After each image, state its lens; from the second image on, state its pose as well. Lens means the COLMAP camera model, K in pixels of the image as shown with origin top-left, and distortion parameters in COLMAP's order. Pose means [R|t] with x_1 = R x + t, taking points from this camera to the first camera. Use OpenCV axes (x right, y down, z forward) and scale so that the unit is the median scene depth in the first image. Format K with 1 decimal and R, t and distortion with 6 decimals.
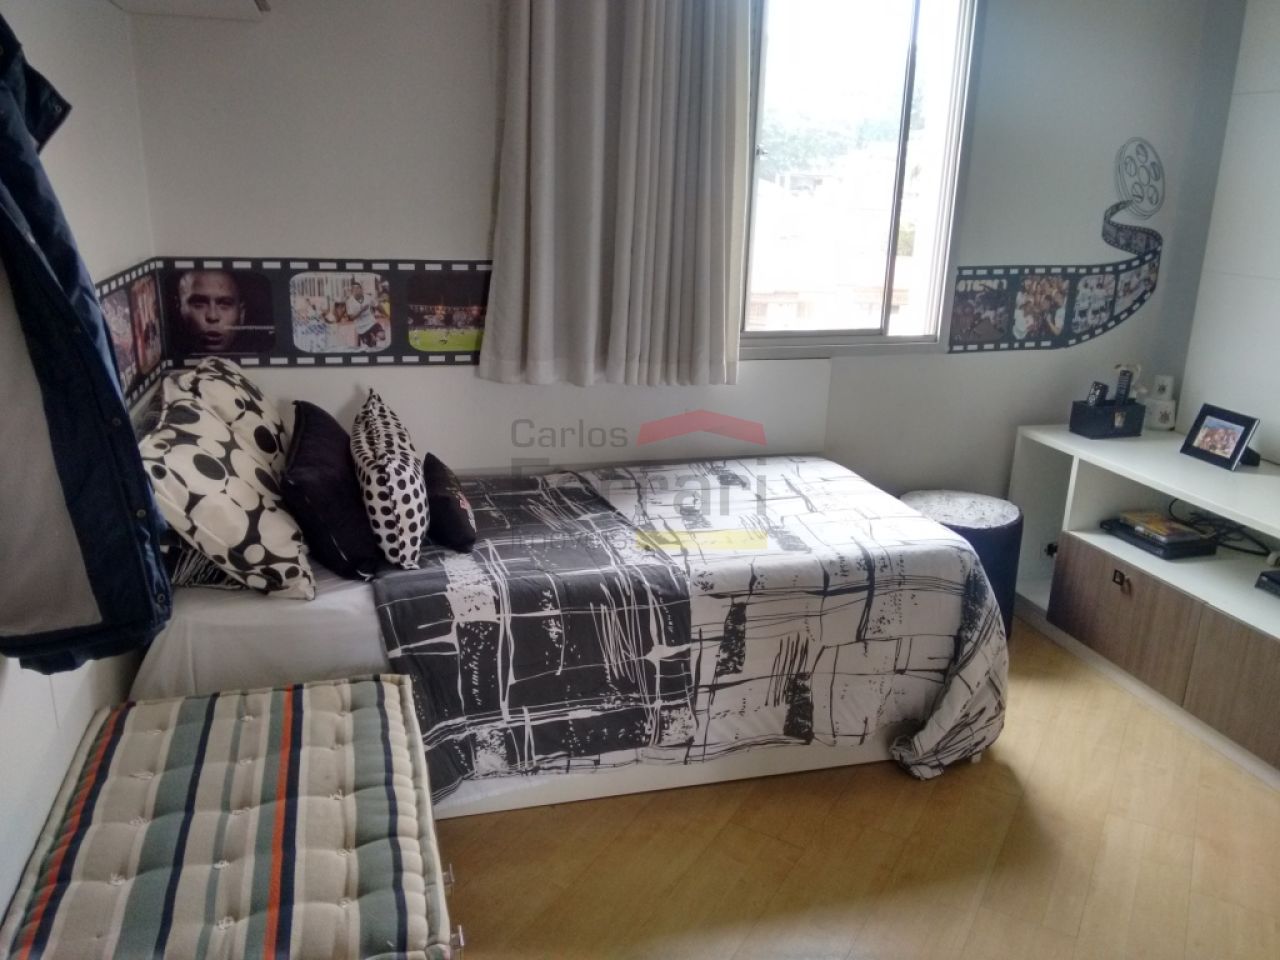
lens RADIAL K [[1018.3, 0, 637.7], [0, 1018.3, 478.9], [0, 0, 1]] dist [0.076216, -0.000340]
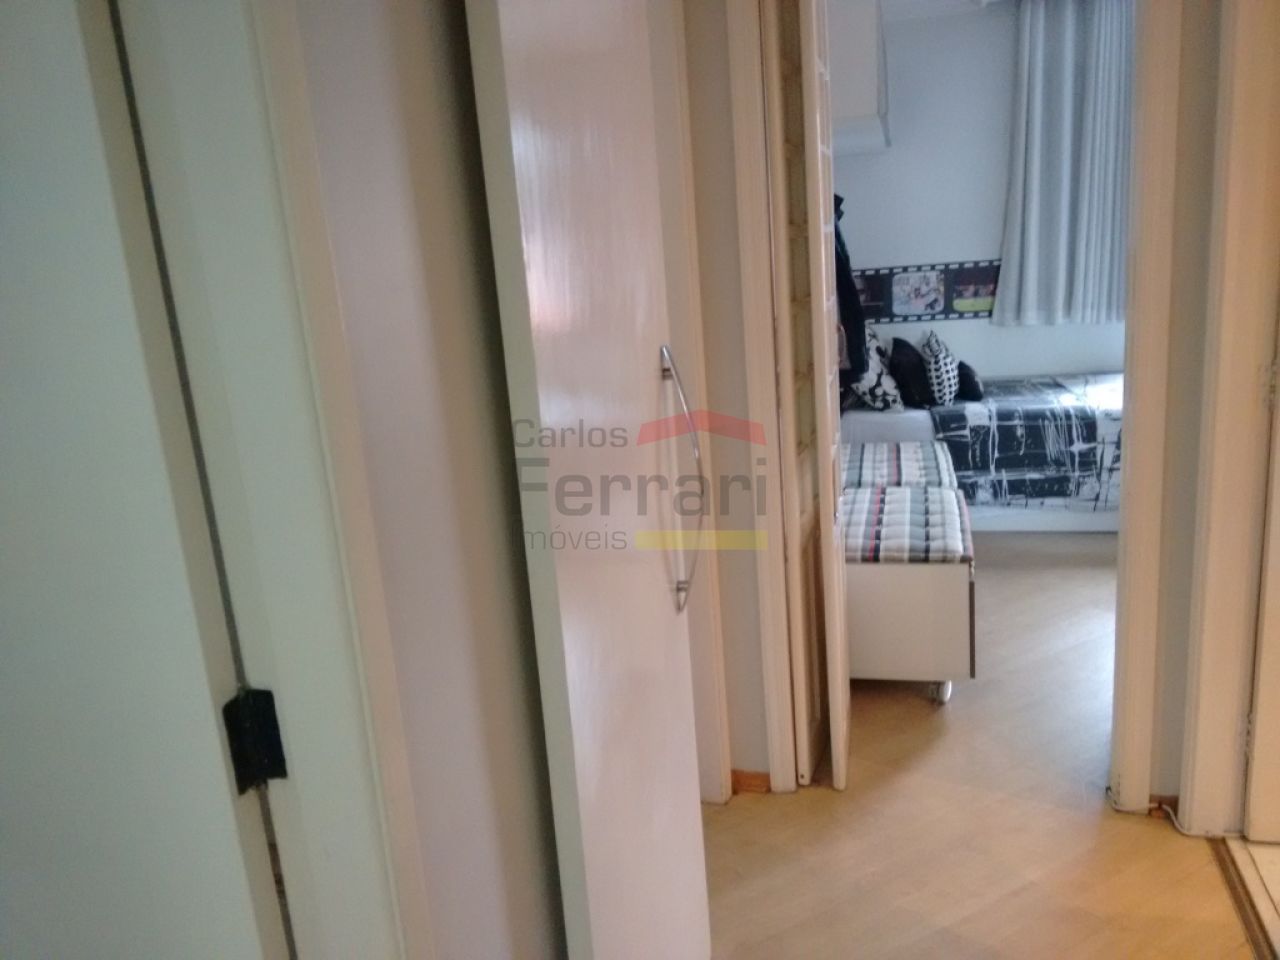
lens RADIAL K [[1018.3, 0, 640.3], [0, 1018.3, 477.4], [0, 0, 1]] dist [0.076216, -0.000340]
pose [[0.867989, 0.025689, -0.495918, 0.274248], [-0.044957, 0.998625, -0.026957, 0.317895], [0.494544, 0.045693, 0.867951, -1.121544]]
